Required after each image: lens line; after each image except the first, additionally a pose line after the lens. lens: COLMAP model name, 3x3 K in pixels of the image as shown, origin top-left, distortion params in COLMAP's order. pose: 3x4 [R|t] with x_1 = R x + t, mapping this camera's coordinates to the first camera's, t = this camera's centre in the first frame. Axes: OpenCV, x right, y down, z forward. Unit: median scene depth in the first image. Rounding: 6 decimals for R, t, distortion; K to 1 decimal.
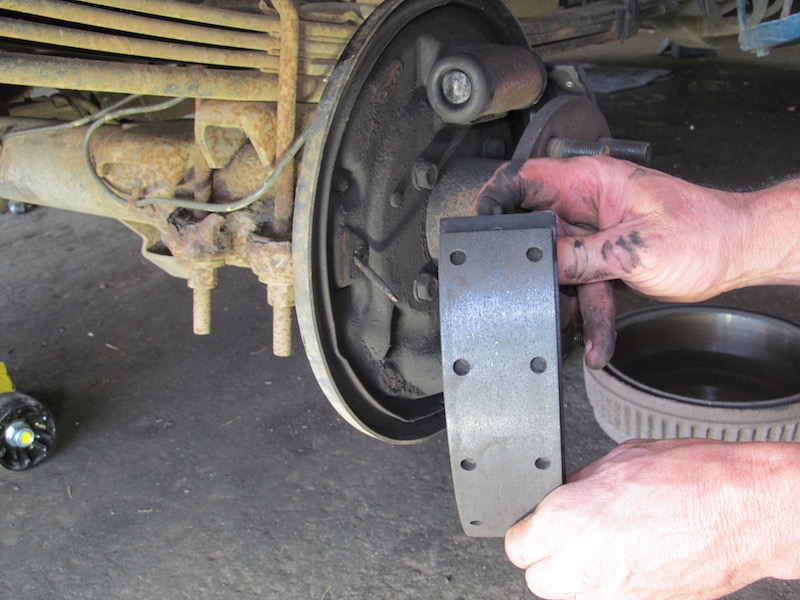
lens RADIAL K [[978.3, 0, 400.0], [0, 978.3, 300.0], [0, 0, 1]] dist [-0.141582, 0.068982]
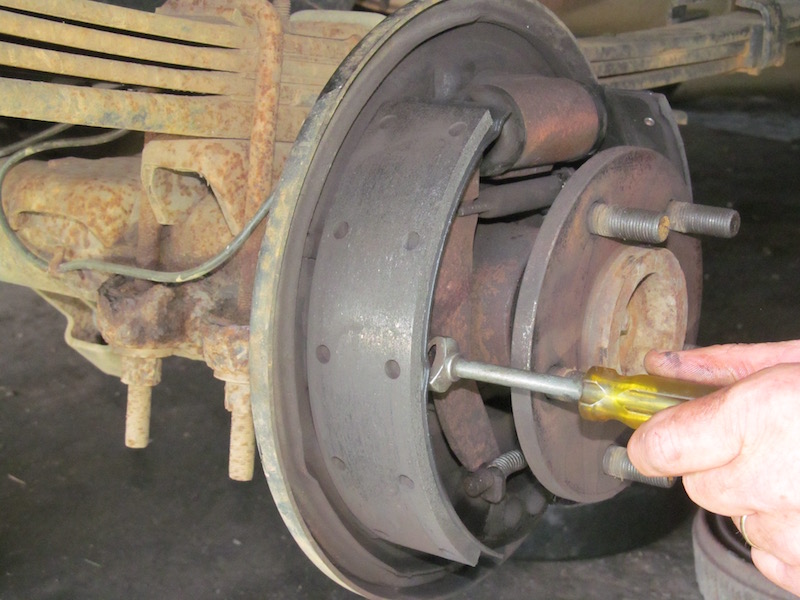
lens RADIAL K [[1544.5, 0, 400.0], [0, 1544.5, 300.0], [0, 0, 1]] dist [-0.132928, -0.028379]
pose [[0.997633, 0.042011, -0.054446, 0.044392], [-0.047184, 0.994117, -0.097491, 0.022747], [0.050030, 0.099830, 0.993746, -0.128118]]
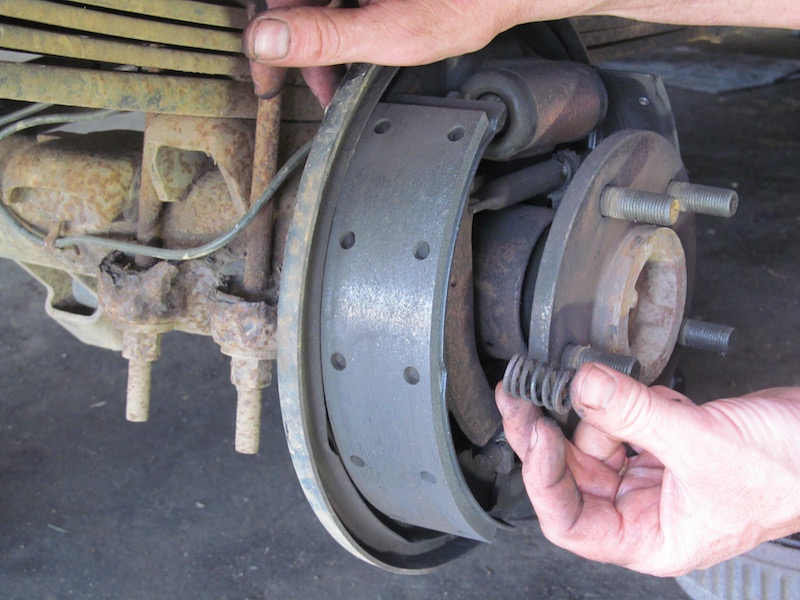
lens RADIAL K [[1567.4, 0, 400.0], [0, 1567.4, 300.0], [0, 0, 1]] dist [-0.131961, 0.035806]
pose [[0.999260, 0.037346, 0.009152, -0.013662], [-0.036672, 0.997200, -0.065173, 0.010494], [-0.011560, 0.064789, 0.997832, -0.165067]]
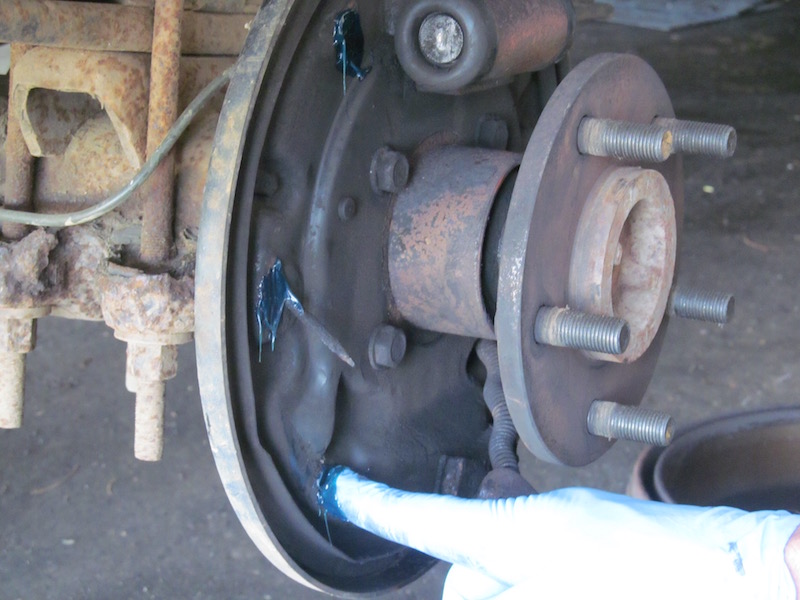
lens RADIAL K [[1939.2, 0, 400.0], [0, 1939.2, 300.0], [0, 0, 1]] dist [-0.005912, -0.542366]
pose [[0.997194, 0.009254, 0.074280, -0.041653], [-0.004273, 0.997748, -0.066934, 0.028721], [-0.074732, 0.066429, 0.994989, -0.184944]]
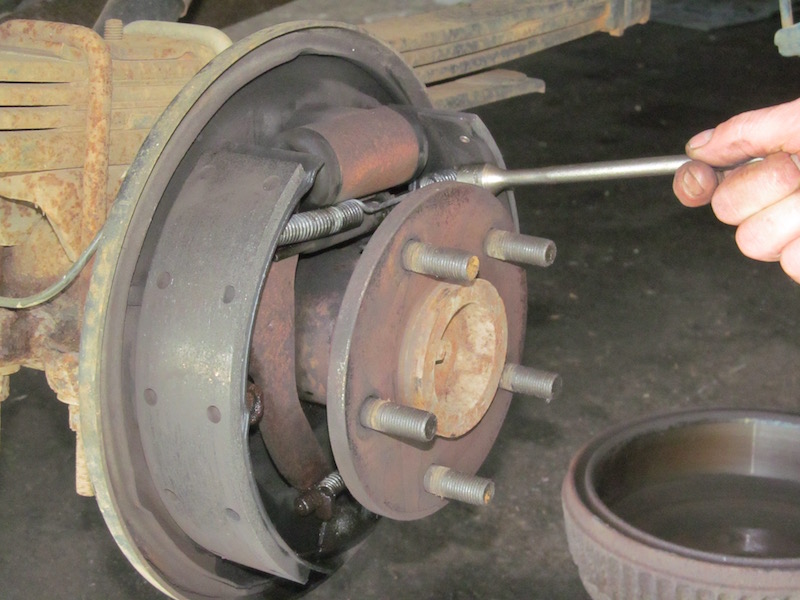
lens RADIAL K [[1679.0, 0, 400.0], [0, 1679.0, 300.0], [0, 0, 1]] dist [-0.096206, -0.061913]
pose [[0.999768, 0.020969, -0.005008, 0.098414], [-0.021066, 0.999575, -0.020126, -0.057514], [0.004584, 0.020227, 0.999785, -0.240699]]
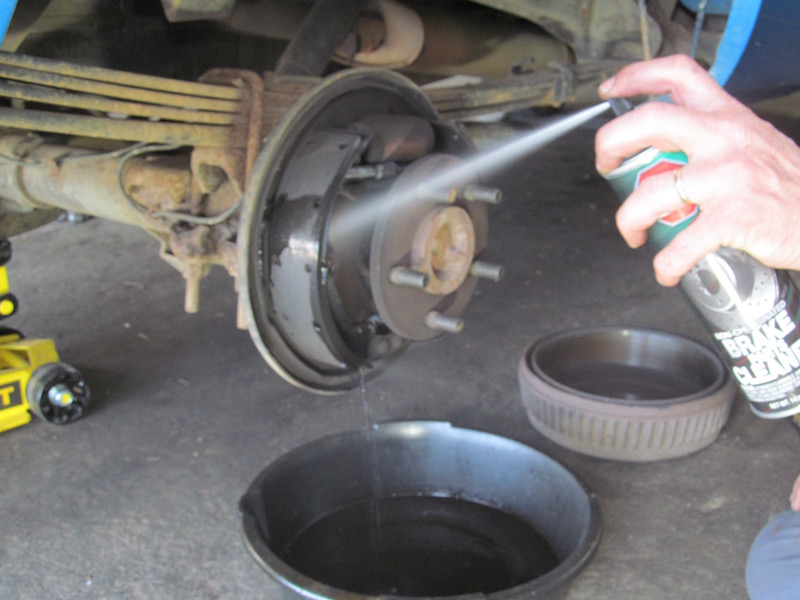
lens RADIAL K [[998.8, 0, 400.0], [0, 998.8, 300.0], [0, 0, 1]] dist [-0.153372, 0.065103]
pose [[0.996496, 0.053775, -0.064069, 0.147308], [-0.055793, 0.997987, -0.030149, 0.036040], [0.062319, 0.033618, 0.997490, -0.315575]]
